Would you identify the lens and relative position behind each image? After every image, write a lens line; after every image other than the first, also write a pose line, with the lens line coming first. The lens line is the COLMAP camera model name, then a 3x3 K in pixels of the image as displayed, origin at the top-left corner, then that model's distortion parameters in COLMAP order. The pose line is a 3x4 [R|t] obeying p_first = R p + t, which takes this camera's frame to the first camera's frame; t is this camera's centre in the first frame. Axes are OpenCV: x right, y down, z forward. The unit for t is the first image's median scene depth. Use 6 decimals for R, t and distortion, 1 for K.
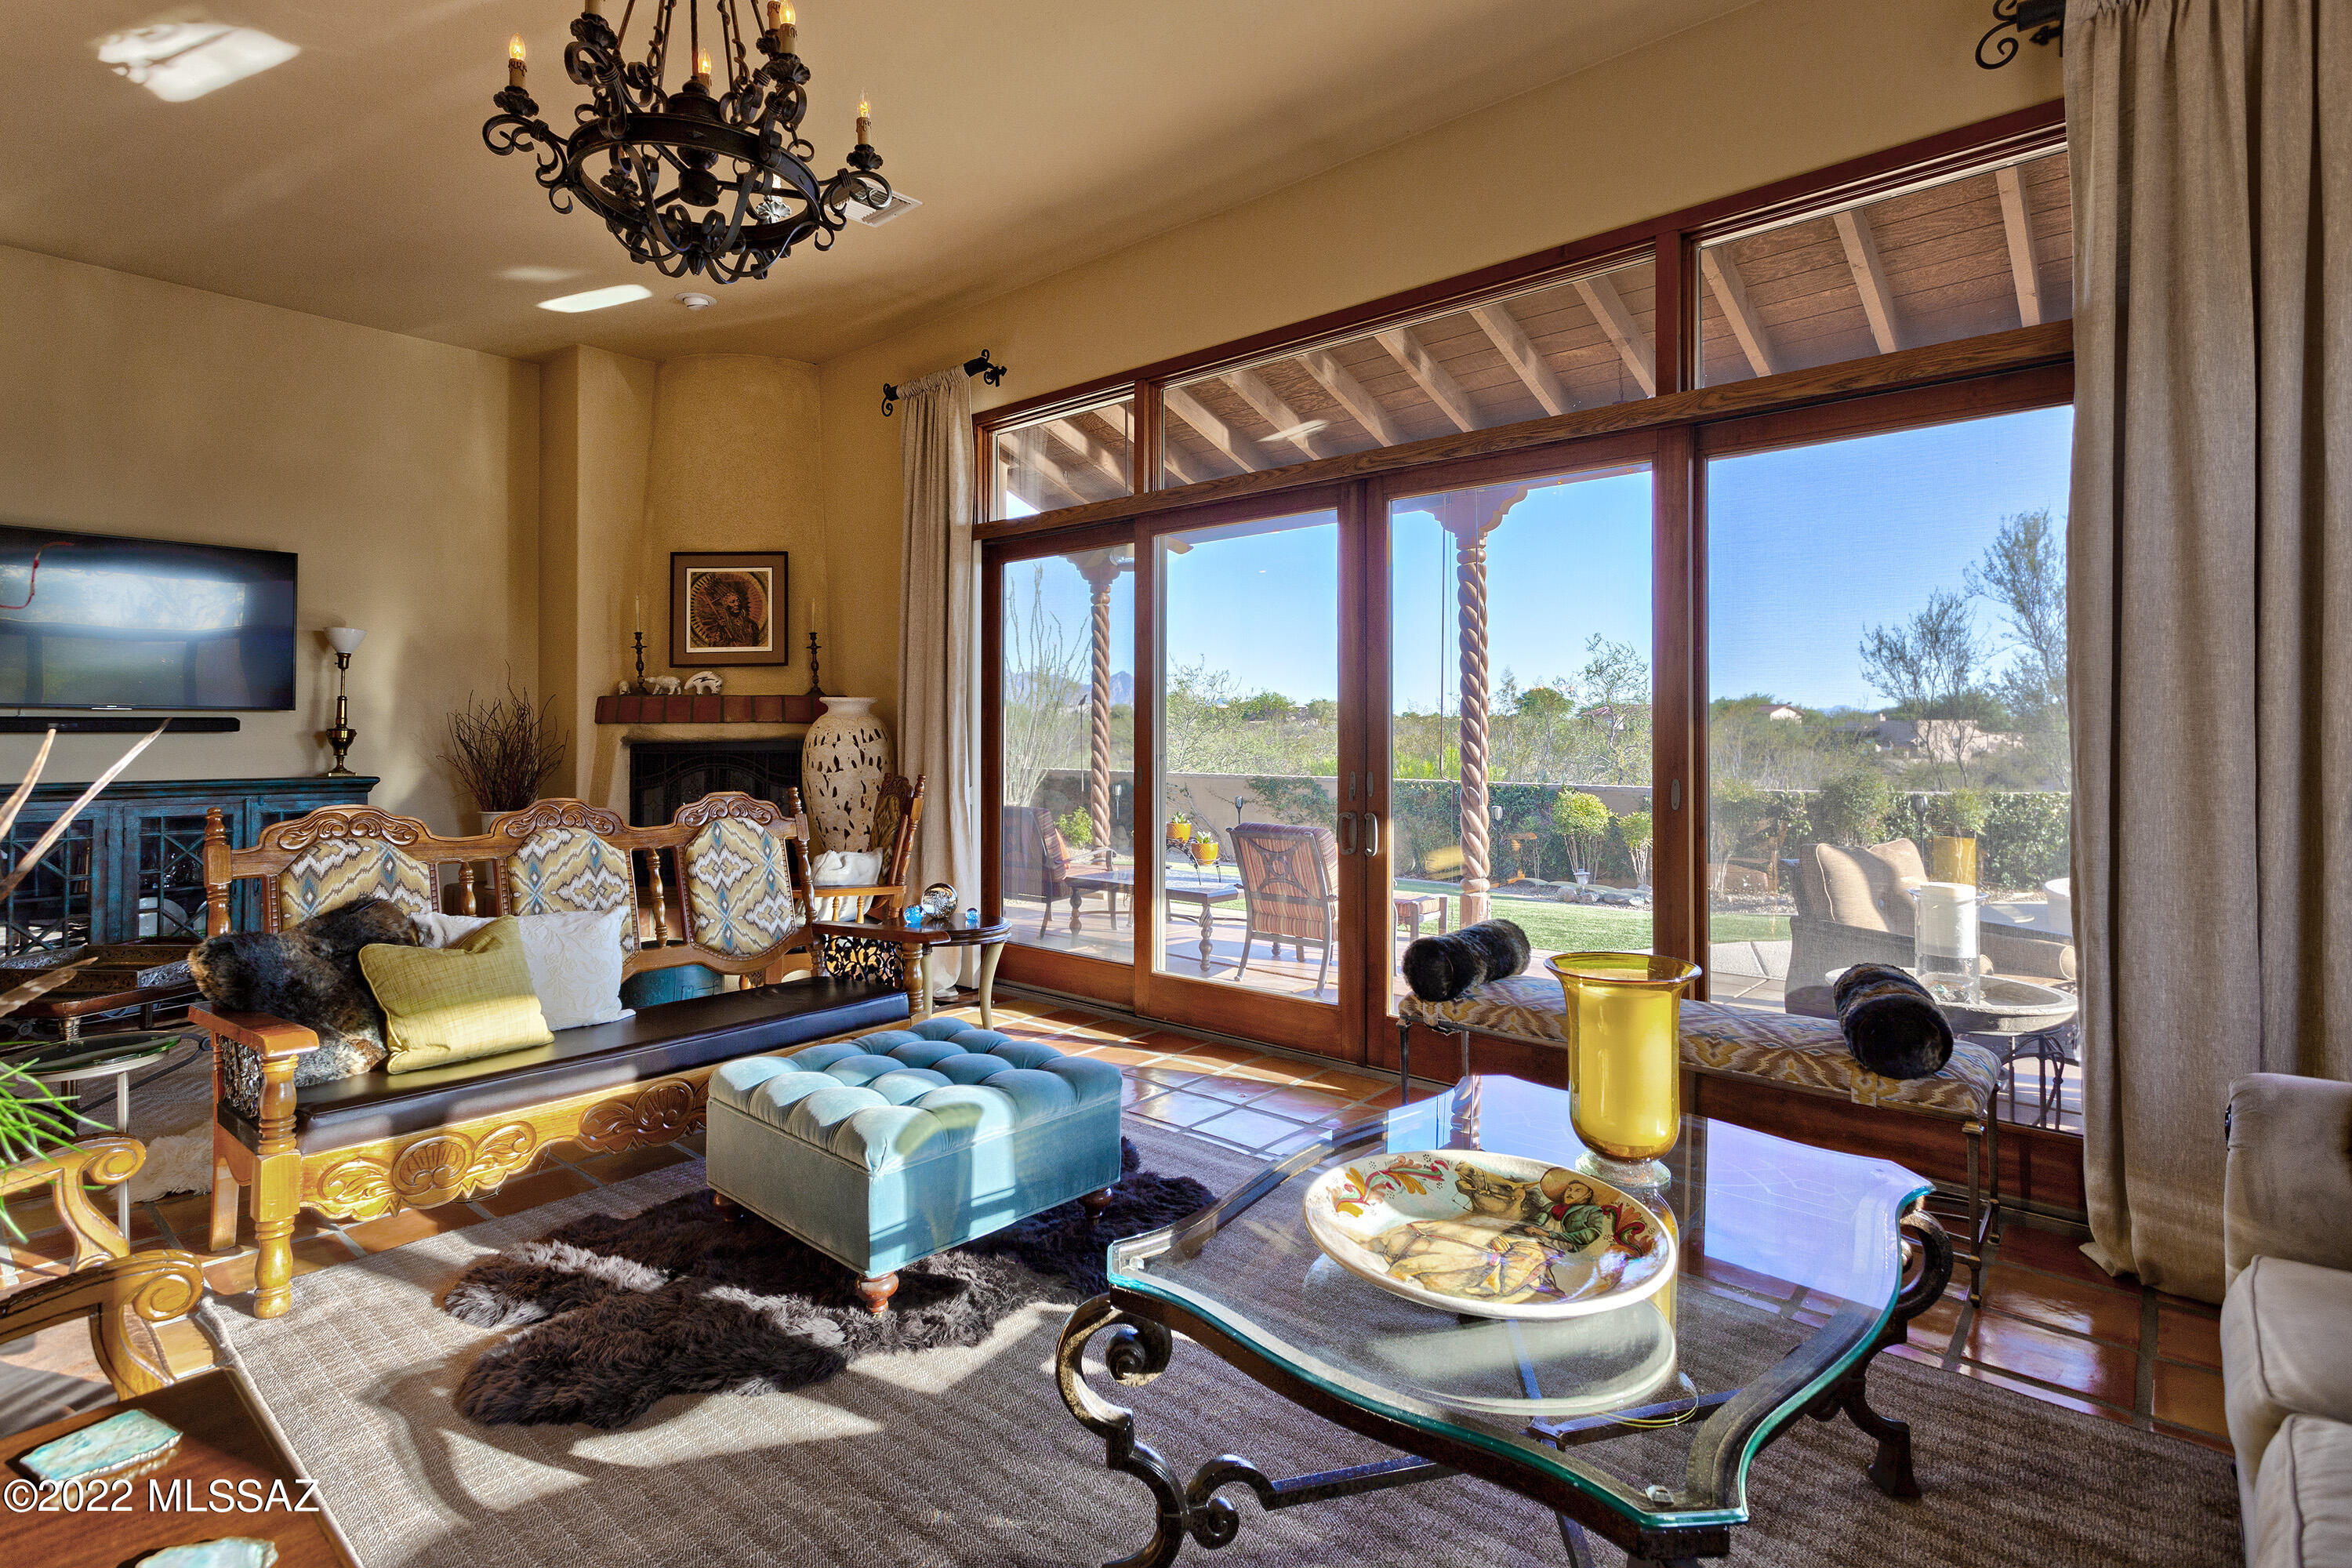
lens RADIAL K [[1145.8, 0, 1128.4], [0, 1145.8, 715.7], [0, 0, 1]] dist [0.004344, 0.001035]
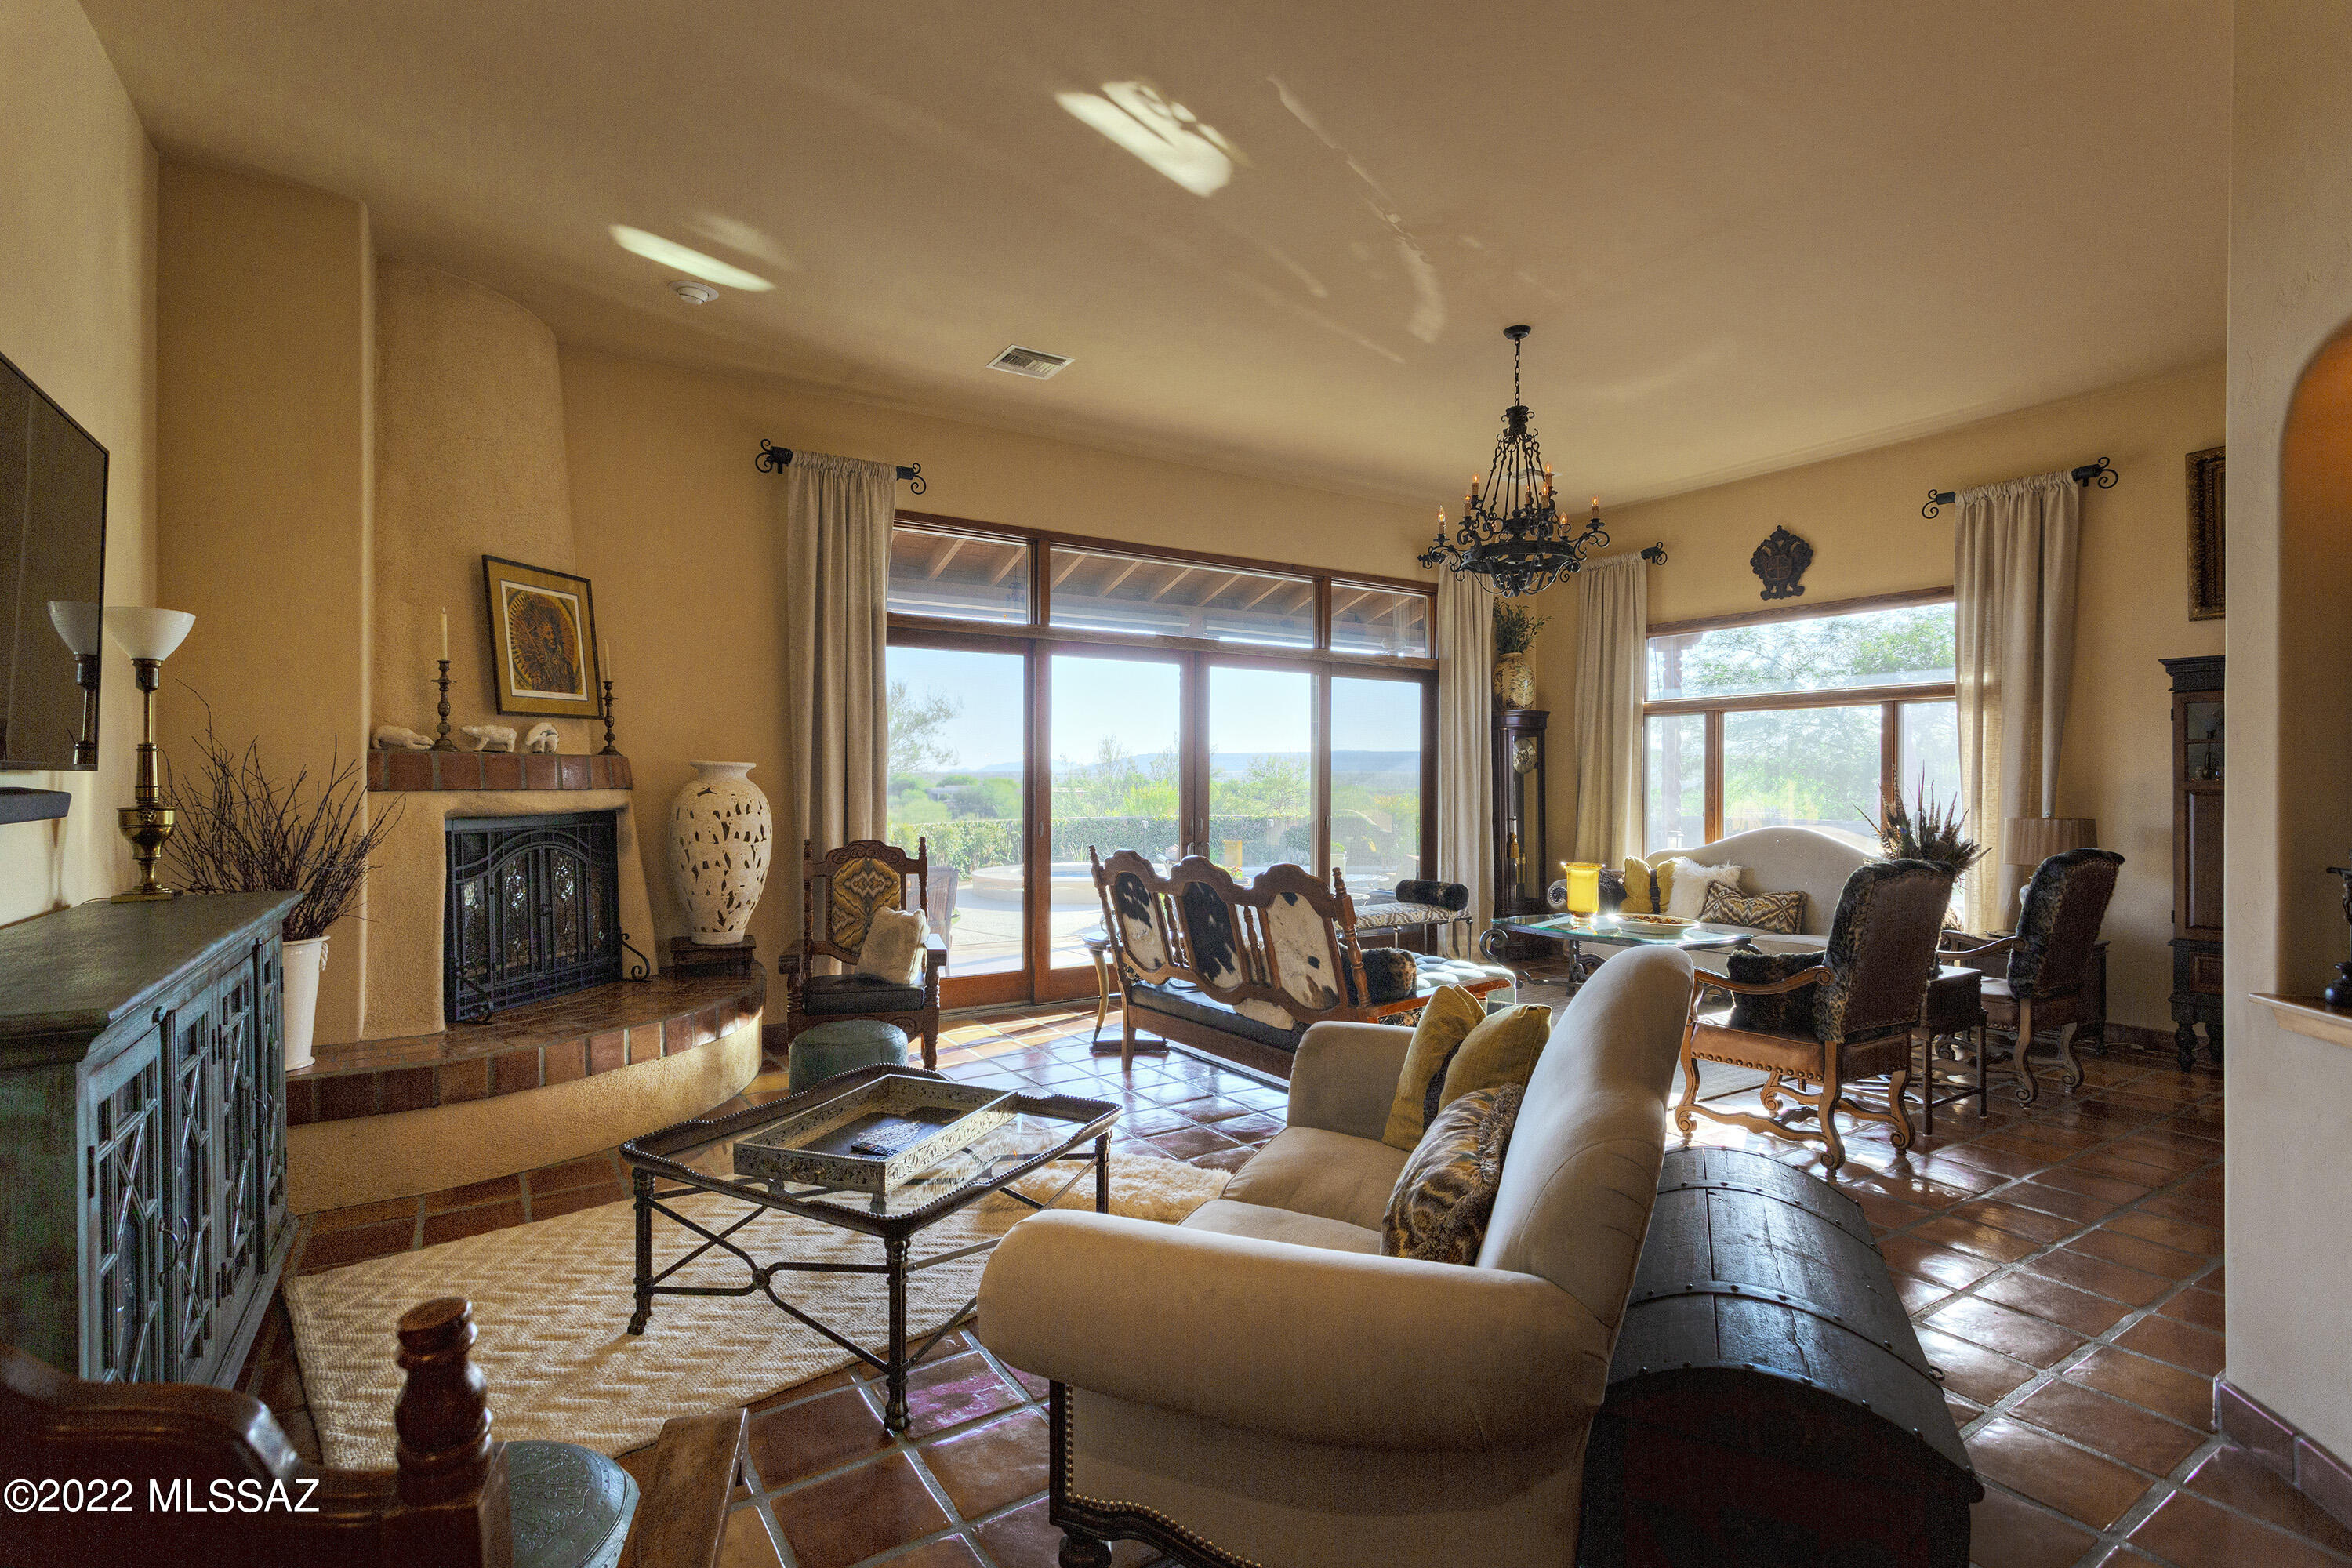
lens RADIAL K [[1145.8, 0, 1165.2], [0, 1145.8, 789.8], [0, 0, 1]] dist [0.004344, 0.001035]
pose [[0.264614, -0.008386, 0.964318, -0.992580], [-0.012328, 0.999851, 0.012078, -0.008273], [-0.964276, -0.015084, 0.264471, 0.395767]]
